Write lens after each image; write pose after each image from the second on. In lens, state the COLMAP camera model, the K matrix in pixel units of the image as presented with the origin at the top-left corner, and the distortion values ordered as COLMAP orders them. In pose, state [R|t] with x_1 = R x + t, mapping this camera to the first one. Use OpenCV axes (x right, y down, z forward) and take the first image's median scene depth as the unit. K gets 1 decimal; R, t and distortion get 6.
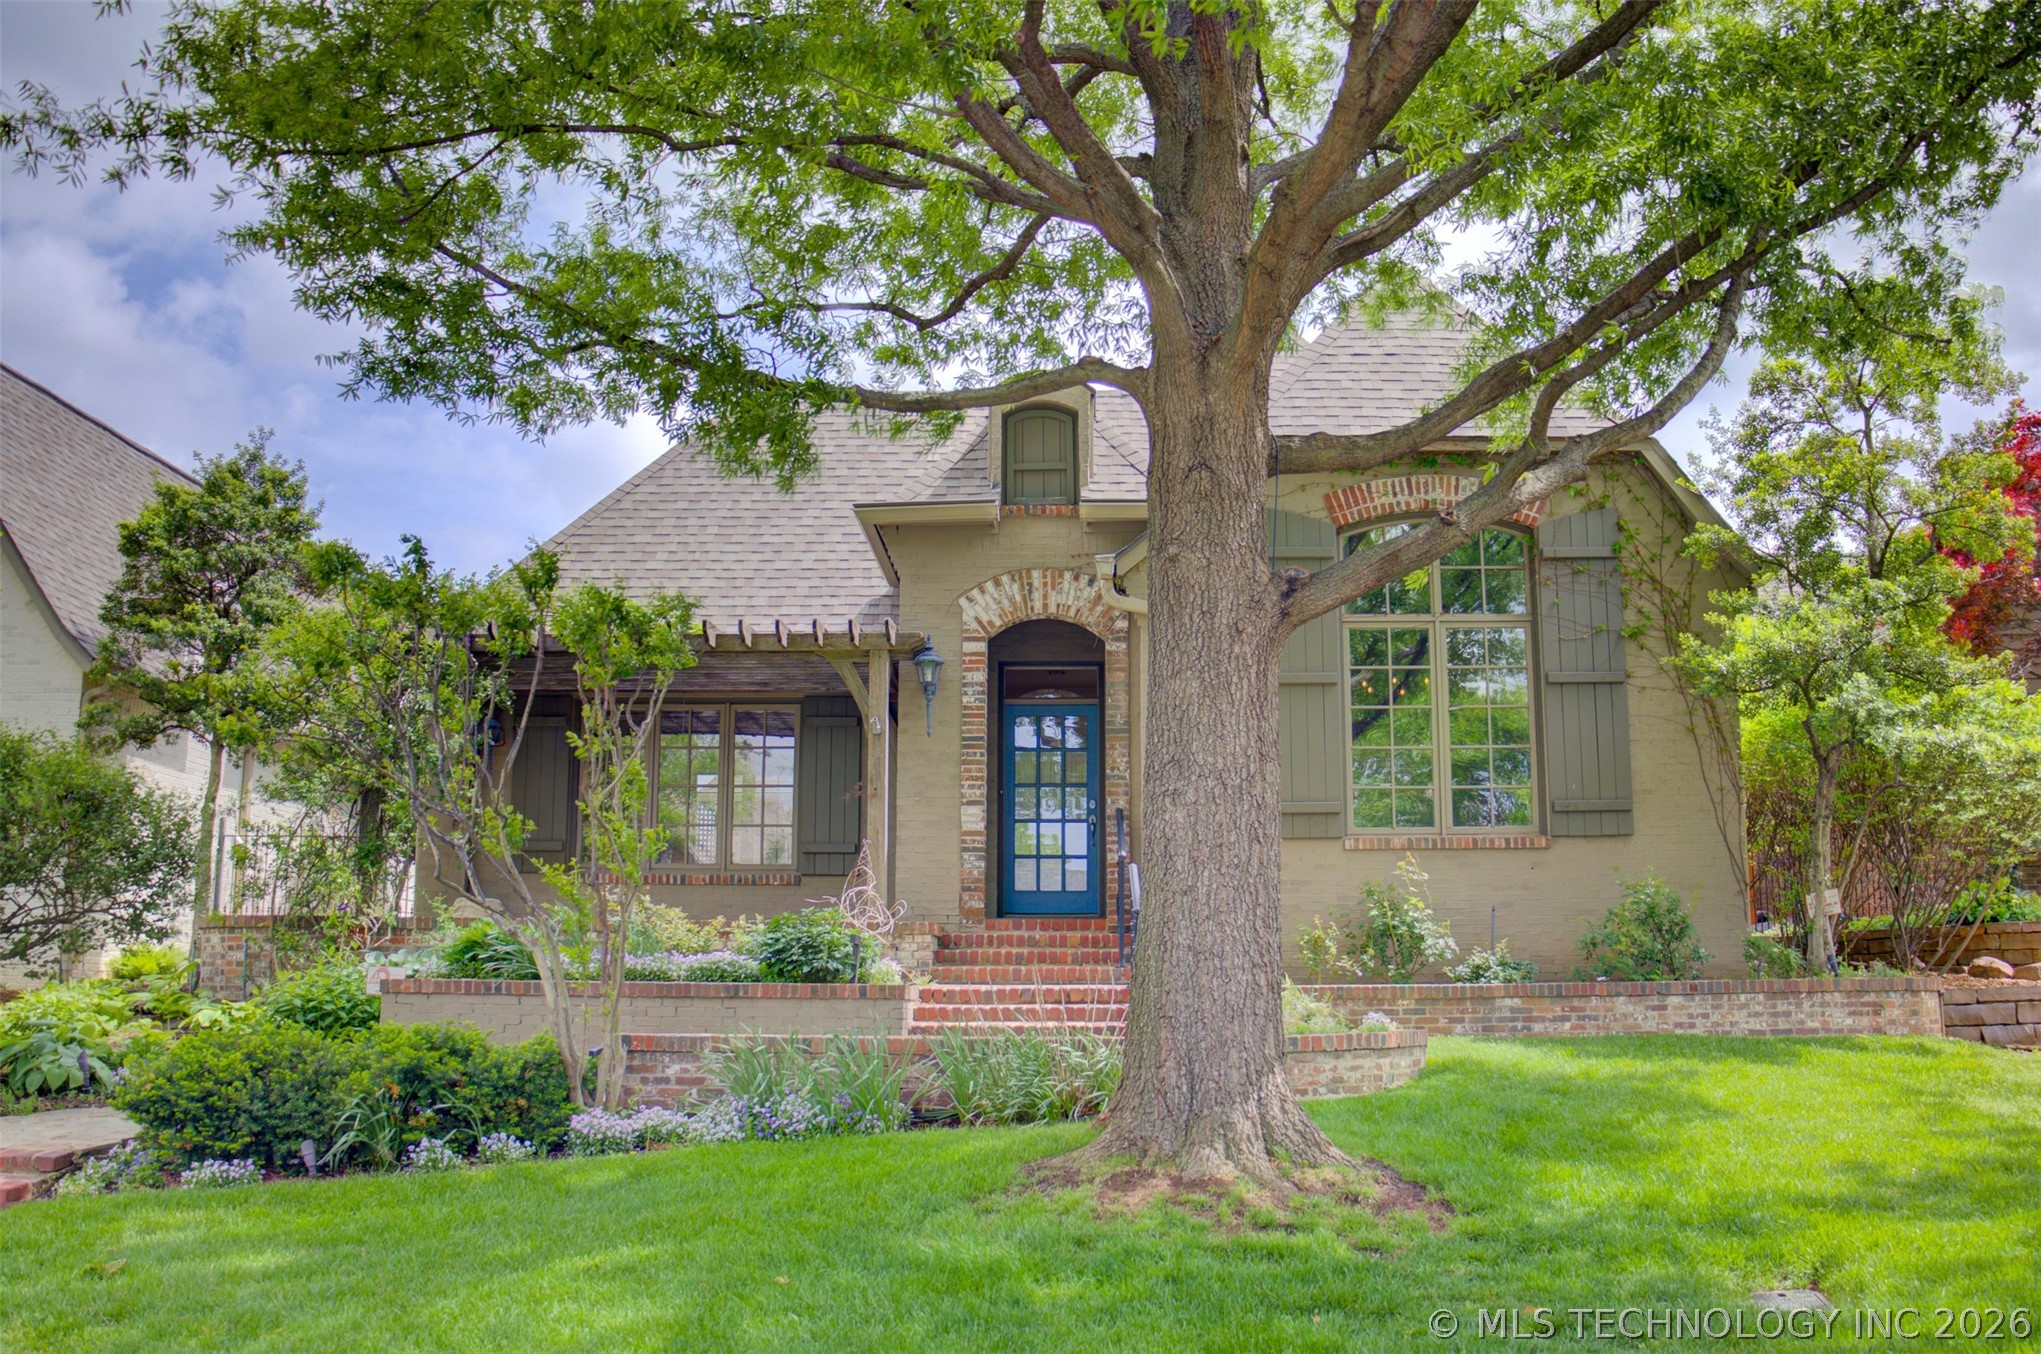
lens RADIAL K [[1787.0, 0, 1020.5], [0, 1787.0, 677.0], [0, 0, 1]] dist [-0.175256, 0.096030]
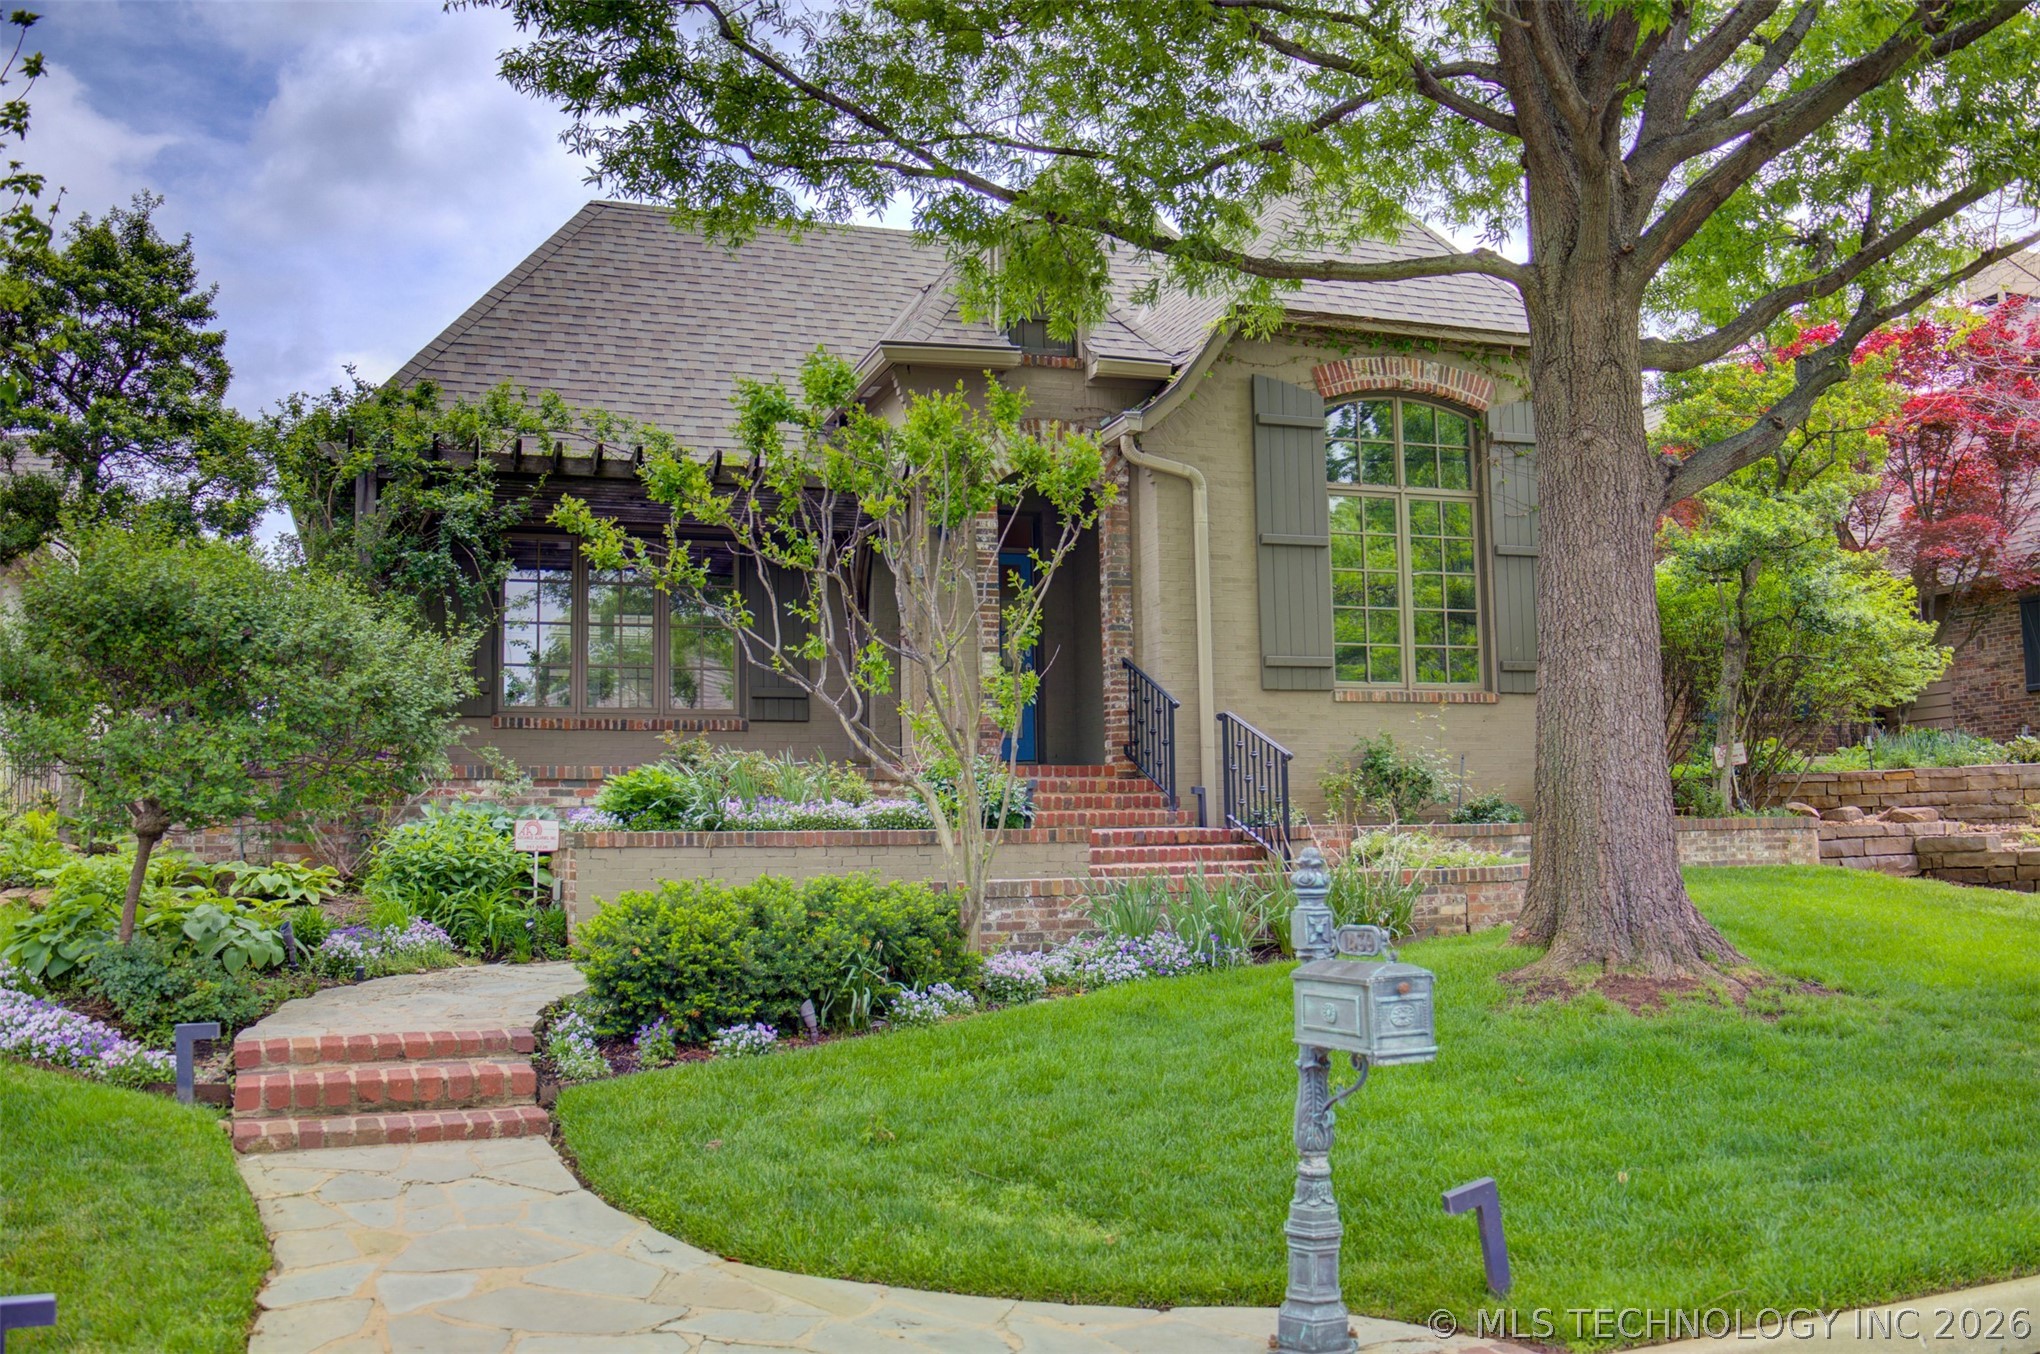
lens RADIAL K [[1859.9, 0, 1019.6], [0, 1859.9, 649.5], [0, 0, 1]] dist [-0.137149, 0.003601]
pose [[0.932576, 0.021538, 0.360332, -0.408414], [-0.046371, 0.997096, 0.060412, 0.006908], [-0.357984, -0.073047, 0.930866, 0.023553]]
